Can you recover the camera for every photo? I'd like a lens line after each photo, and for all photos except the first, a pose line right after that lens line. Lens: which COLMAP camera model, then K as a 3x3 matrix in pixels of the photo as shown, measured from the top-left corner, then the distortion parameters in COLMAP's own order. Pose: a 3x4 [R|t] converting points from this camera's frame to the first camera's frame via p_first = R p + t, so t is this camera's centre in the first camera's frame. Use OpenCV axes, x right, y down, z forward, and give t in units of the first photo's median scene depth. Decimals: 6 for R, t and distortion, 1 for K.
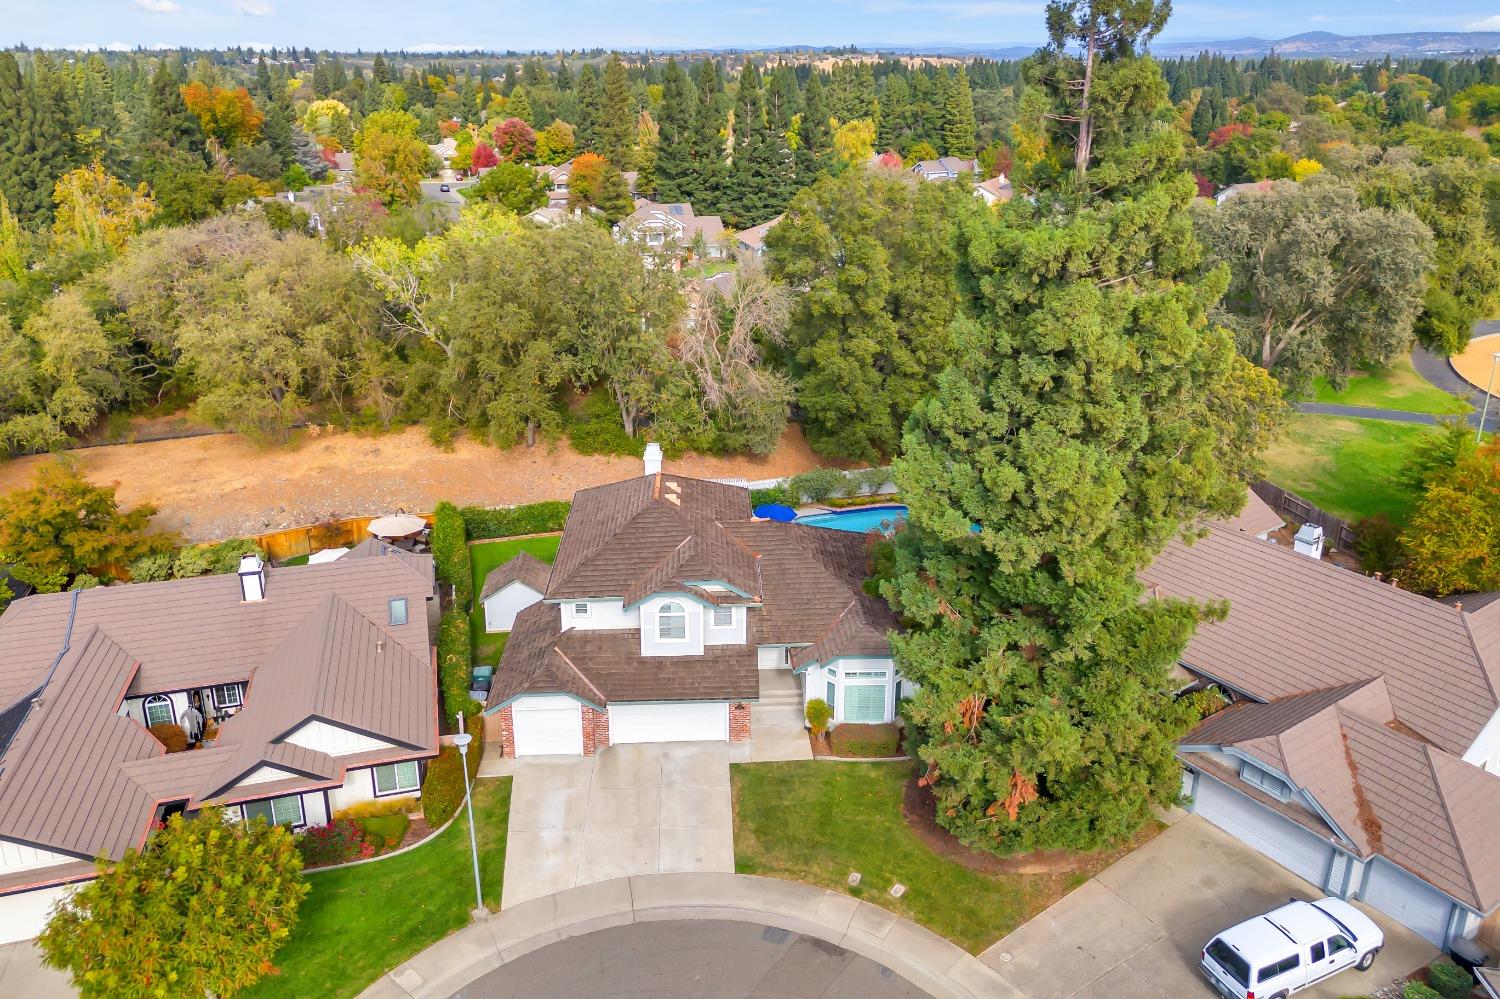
lens RADIAL K [[1113.4, 0, 747.3], [0, 1113.4, 425.1], [0, 0, 1]] dist [0.079447, -0.075472]
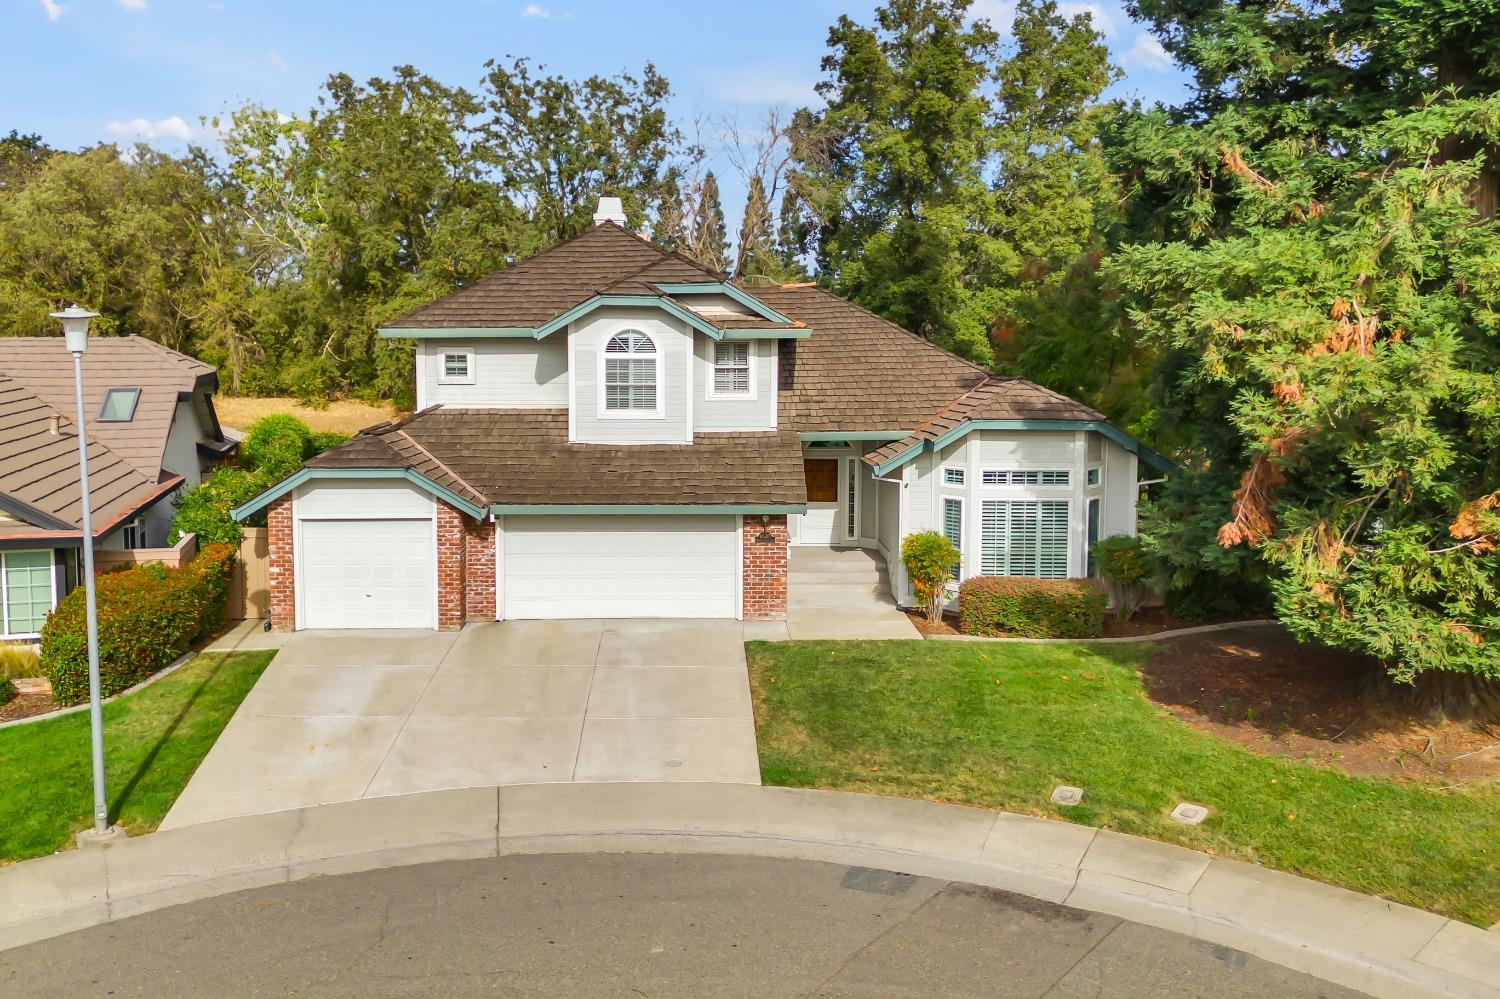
lens RADIAL K [[1224.9, 0, 706.3], [0, 1224.9, 435.3], [0, 0, 1]] dist [0.103500, -0.122227]
pose [[0.999326, 0.004746, -0.036400, -0.013547], [-0.012682, 0.975188, -0.221016, 0.330795], [0.034448, 0.221329, 0.974591, 0.477348]]
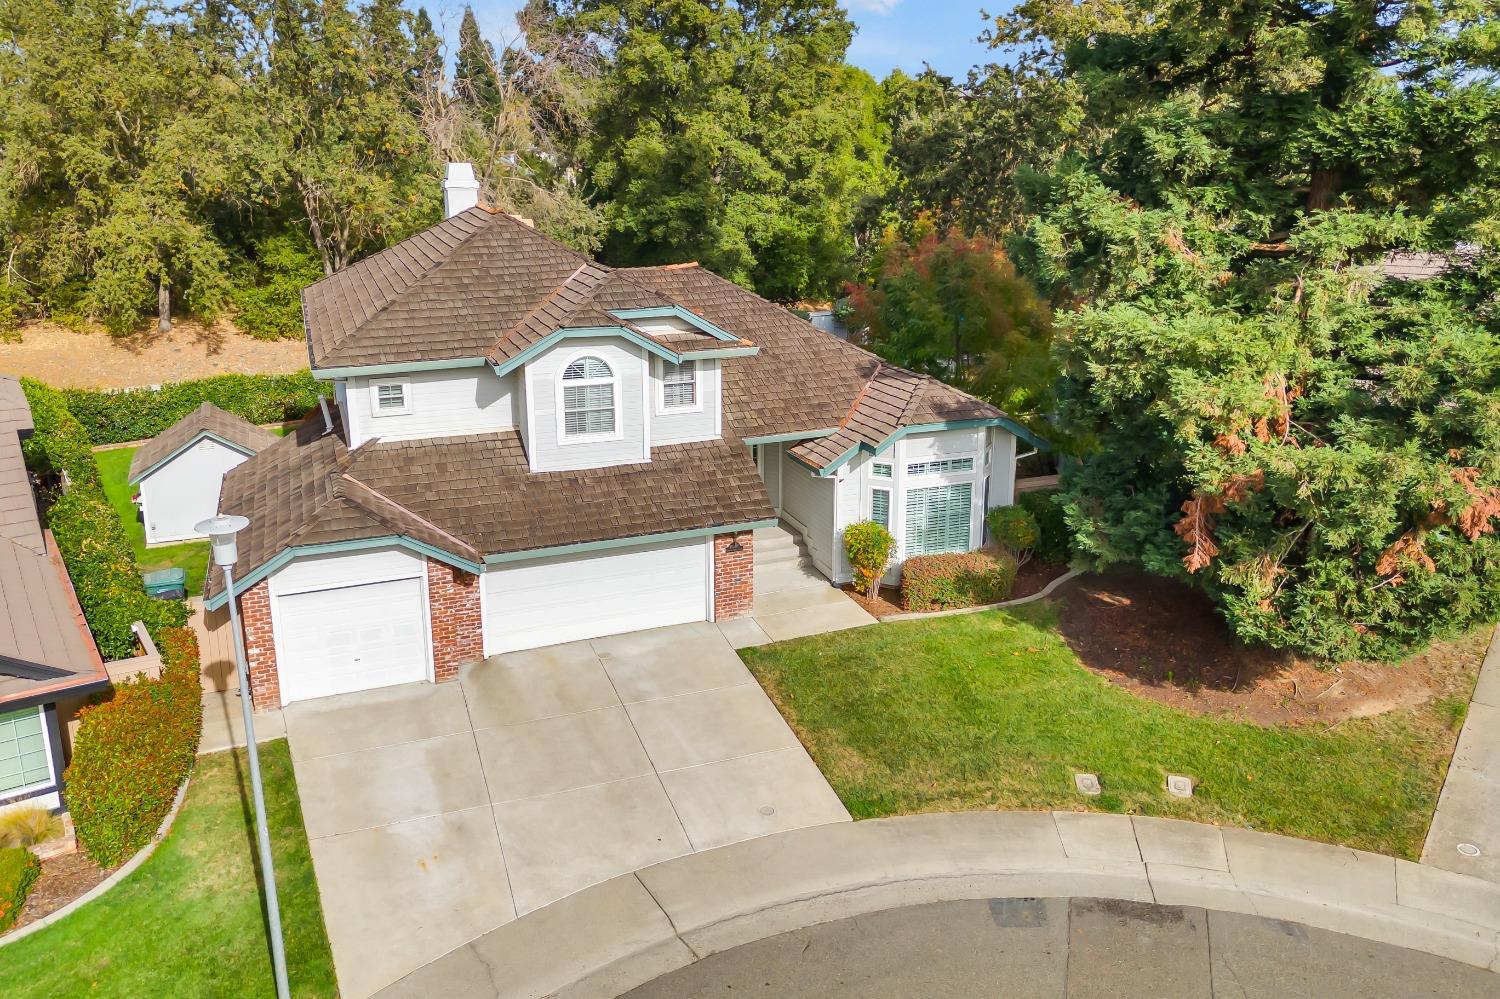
lens RADIAL K [[1177.4, 0, 766.5], [0, 1177.4, 444.2], [0, 0, 1]] dist [0.095257, -0.113457]
pose [[0.944187, -0.083029, 0.318773, -0.167055], [0.098960, 0.994508, -0.034081, 0.227152], [-0.314193, 0.063725, 0.947218, 0.474462]]
